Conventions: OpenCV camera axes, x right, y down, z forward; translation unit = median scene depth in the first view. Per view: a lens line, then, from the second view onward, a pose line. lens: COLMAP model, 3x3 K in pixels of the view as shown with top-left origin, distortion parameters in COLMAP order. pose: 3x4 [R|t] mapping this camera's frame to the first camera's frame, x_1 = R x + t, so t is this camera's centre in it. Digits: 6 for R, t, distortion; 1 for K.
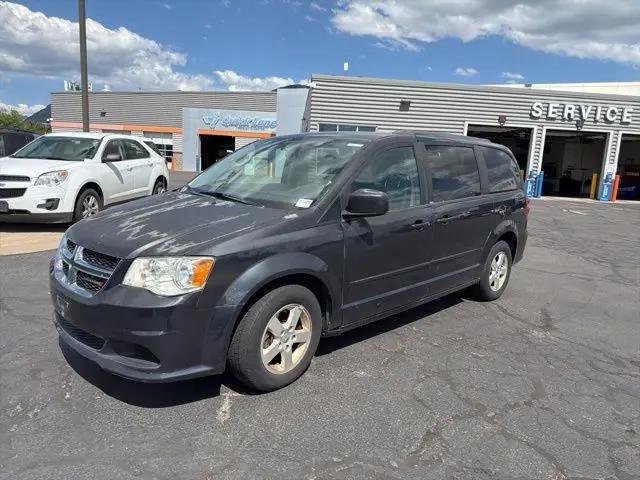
lens RADIAL K [[454.8, 0, 325.5], [0, 454.8, 242.2], [0, 0, 1]] dist [0.033430, -0.039154]
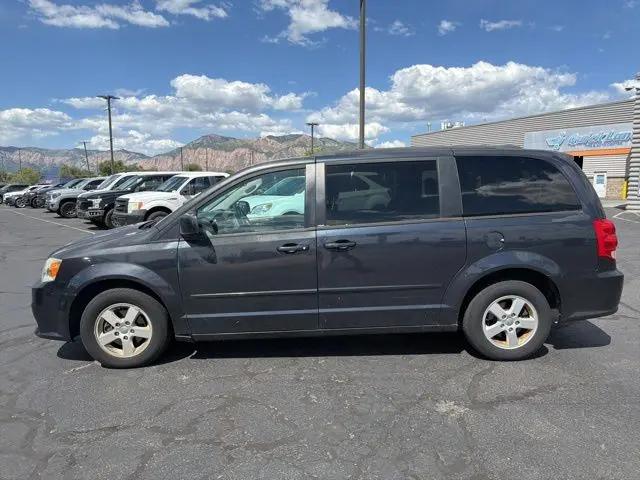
lens RADIAL K [[454.8, 0, 322.6], [0, 454.8, 241.8], [0, 0, 1]] dist [0.033430, -0.039154]
pose [[0.703782, 0.028538, -0.709843, 0.435895], [-0.072147, 0.996898, -0.031452, -0.012241], [0.706743, 0.073348, 0.703657, 0.171263]]
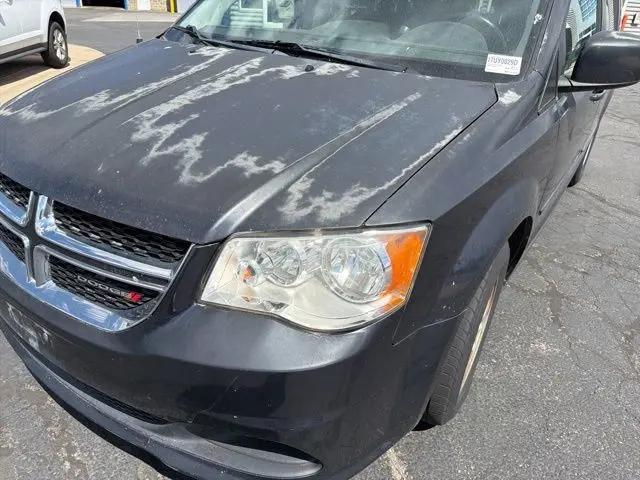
lens RADIAL K [[454.8, 0, 318.9], [0, 454.8, 243.8], [0, 0, 1]] dist [0.033430, -0.039154]
pose [[0.984217, -0.082863, 0.156369, -0.126987], [0.029000, 0.947178, 0.319393, -0.025375], [-0.174576, -0.309818, 0.934632, 0.198566]]
